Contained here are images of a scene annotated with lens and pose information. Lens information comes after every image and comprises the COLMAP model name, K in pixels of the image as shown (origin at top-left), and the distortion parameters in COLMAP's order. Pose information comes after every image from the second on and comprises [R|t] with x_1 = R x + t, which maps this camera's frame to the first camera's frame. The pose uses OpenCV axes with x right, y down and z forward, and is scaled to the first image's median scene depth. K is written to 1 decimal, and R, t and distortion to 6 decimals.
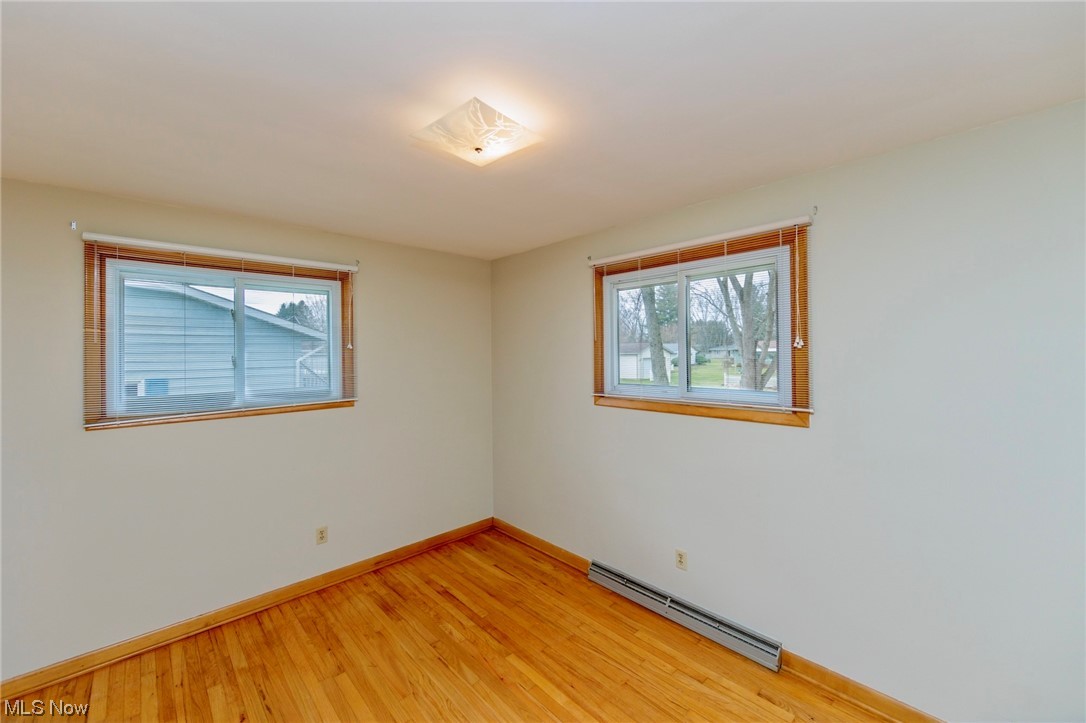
lens RADIAL K [[428.8, 0, 546.8], [0, 428.8, 352.7], [0, 0, 1]] dist [-0.002870, -0.000394]
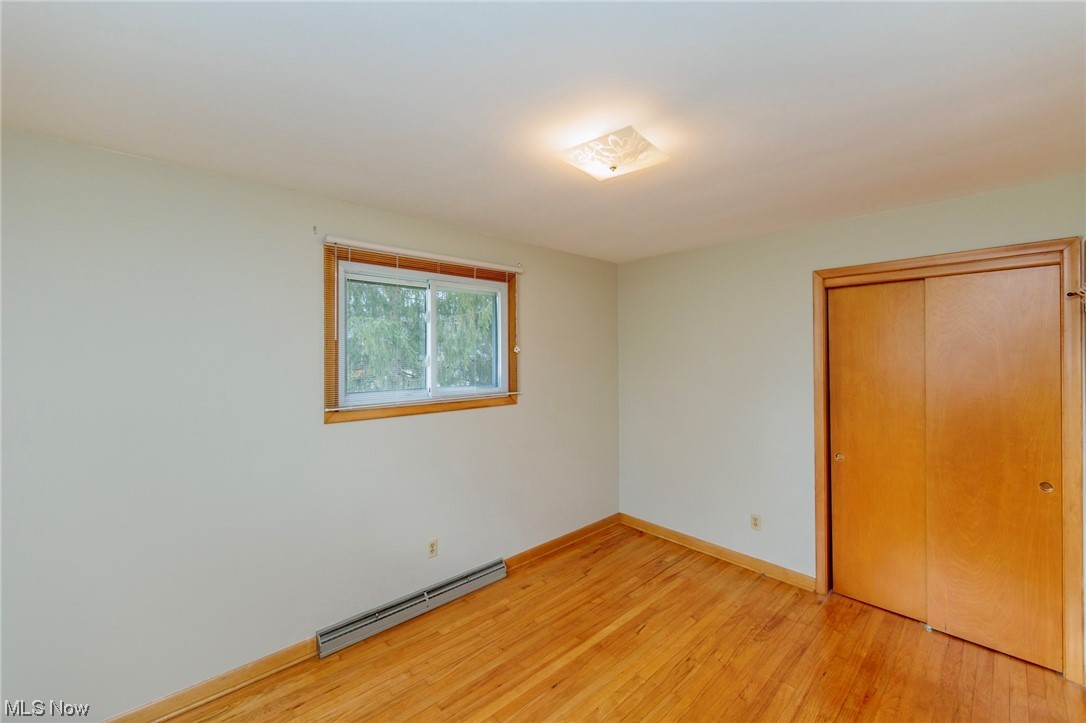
lens RADIAL K [[428.8, 0, 546.8], [0, 428.8, 352.7], [0, 0, 1]] dist [-0.002870, -0.000394]
pose [[0.010137, 0.016071, 0.999819, -0.803828], [0.003957, 0.999862, -0.016112, 0.010552], [-0.999941, 0.004120, 0.010072, 0.733965]]
